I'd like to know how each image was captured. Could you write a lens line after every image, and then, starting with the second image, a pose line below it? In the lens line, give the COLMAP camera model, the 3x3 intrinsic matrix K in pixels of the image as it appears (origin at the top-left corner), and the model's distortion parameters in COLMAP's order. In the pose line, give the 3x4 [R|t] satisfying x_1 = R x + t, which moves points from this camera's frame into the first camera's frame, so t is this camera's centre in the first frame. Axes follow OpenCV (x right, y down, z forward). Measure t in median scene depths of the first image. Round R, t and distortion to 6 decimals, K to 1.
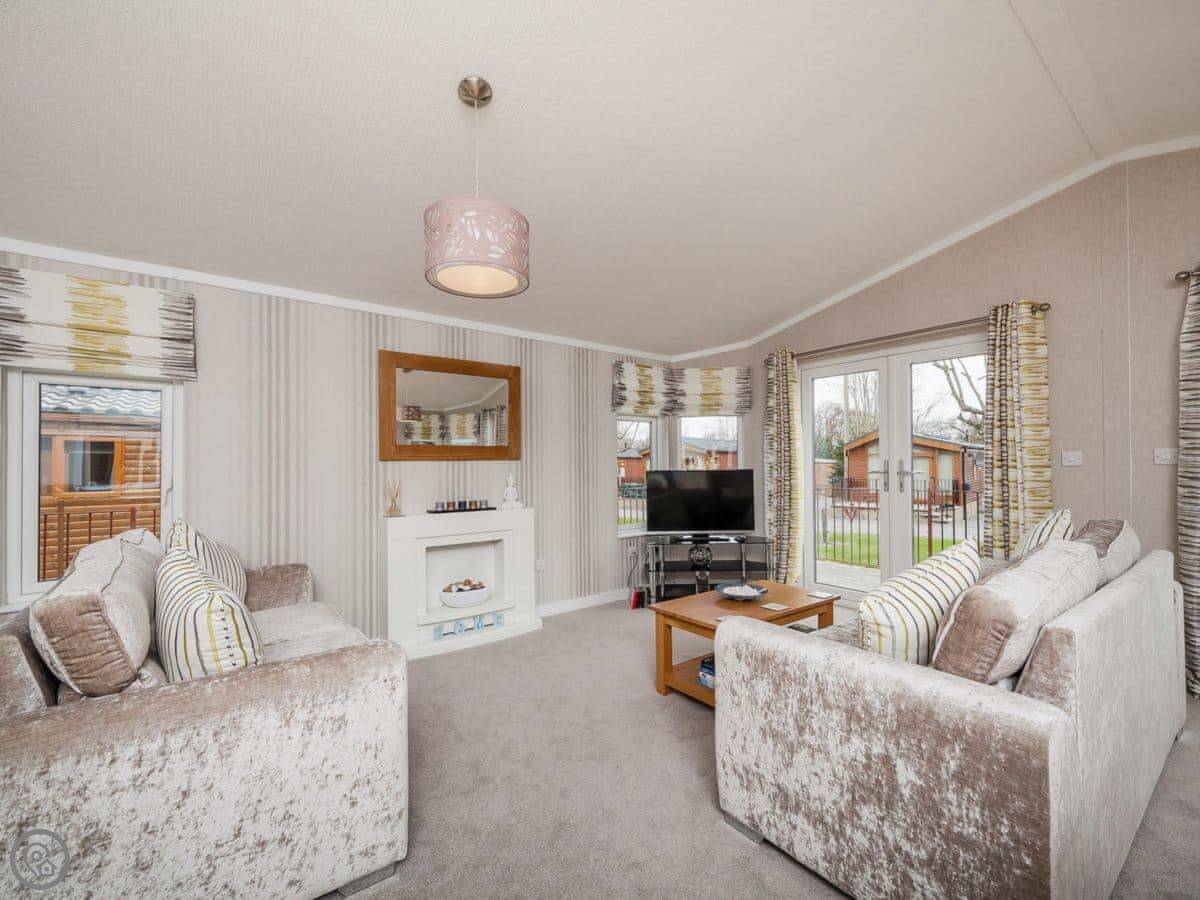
lens RADIAL K [[509.8, 0, 600.8], [0, 509.8, 462.8], [0, 0, 1]] dist [0.000906, -0.000039]
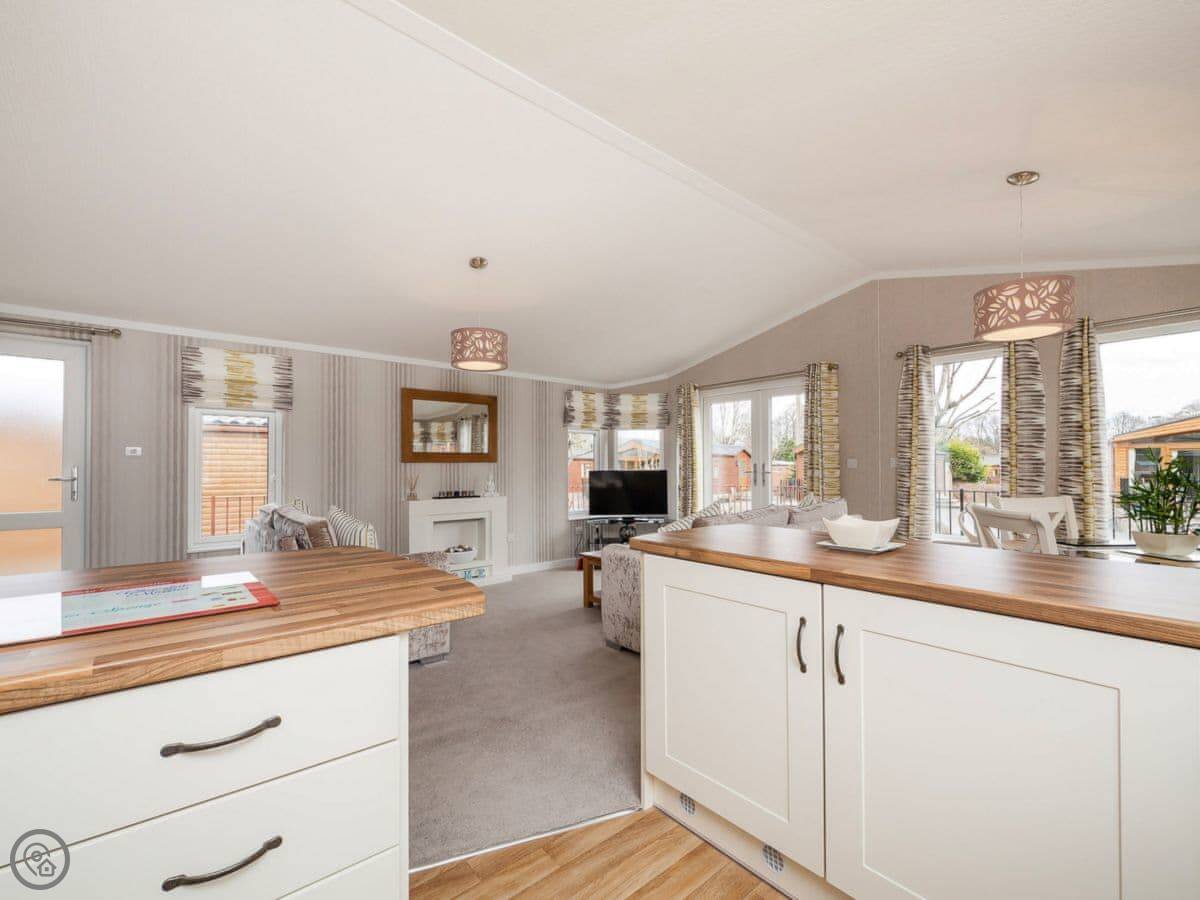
lens RADIAL K [[531.1, 0, 594.3], [0, 531.1, 473.9], [0, 0, 1]] dist [0.000727, 0.000028]
pose [[0.999022, 0.004100, 0.044027, 0.045603], [-0.004935, 0.999810, 0.018877, -0.002906], [-0.043941, -0.019076, 0.998852, -0.465481]]
